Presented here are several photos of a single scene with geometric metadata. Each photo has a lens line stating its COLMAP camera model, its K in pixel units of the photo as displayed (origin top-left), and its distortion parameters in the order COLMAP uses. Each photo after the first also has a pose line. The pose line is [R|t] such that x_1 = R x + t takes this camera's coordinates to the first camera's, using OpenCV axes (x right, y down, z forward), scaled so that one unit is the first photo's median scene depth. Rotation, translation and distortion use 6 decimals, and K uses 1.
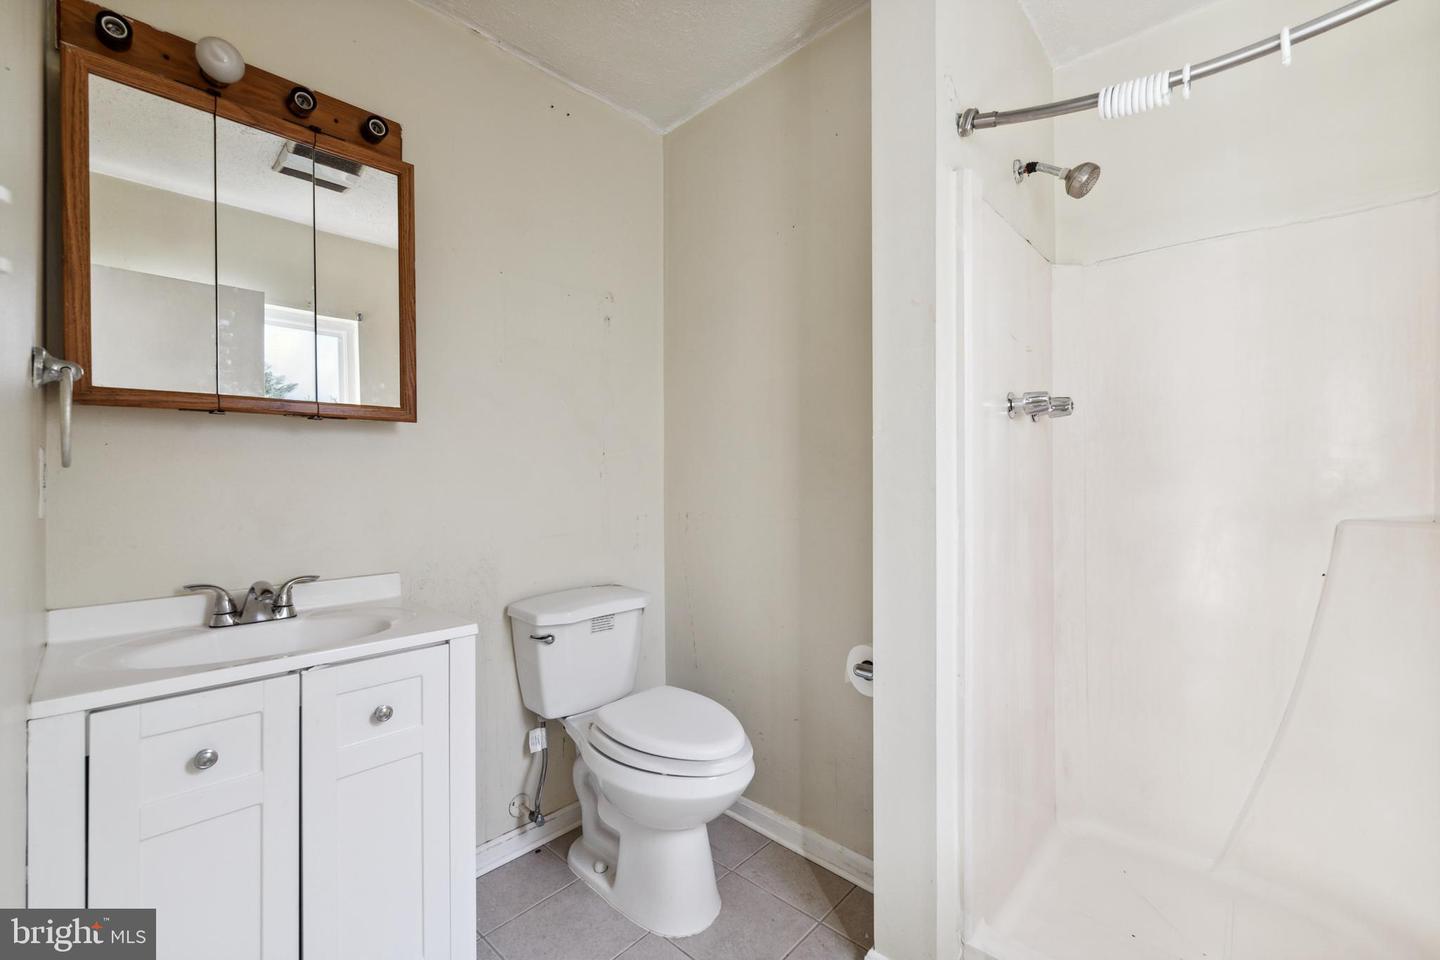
lens RADIAL K [[591.2, 0, 716.3], [0, 591.2, 475.2], [0, 0, 1]] dist [0.001398, -0.000253]
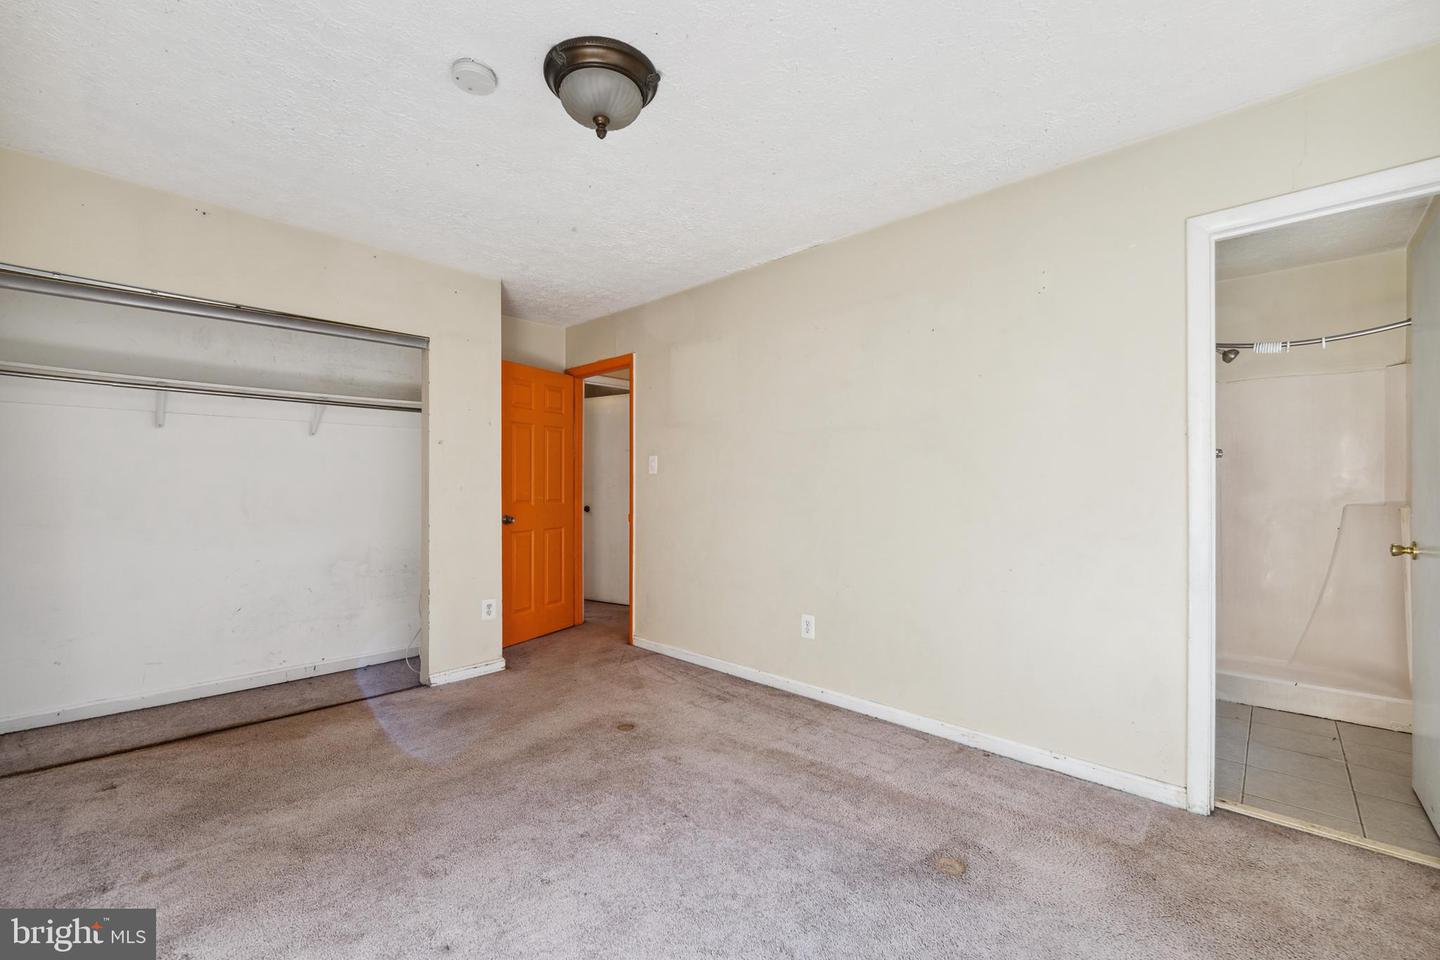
lens RADIAL K [[591.2, 0, 724.1], [0, 591.2, 484.1], [0, 0, 1]] dist [0.001398, -0.000253]
pose [[0.999966, 0.004058, -0.007186, -1.339580], [-0.004156, 0.999898, -0.013645, 0.036523], [0.007130, 0.013674, 0.999881, -1.313362]]
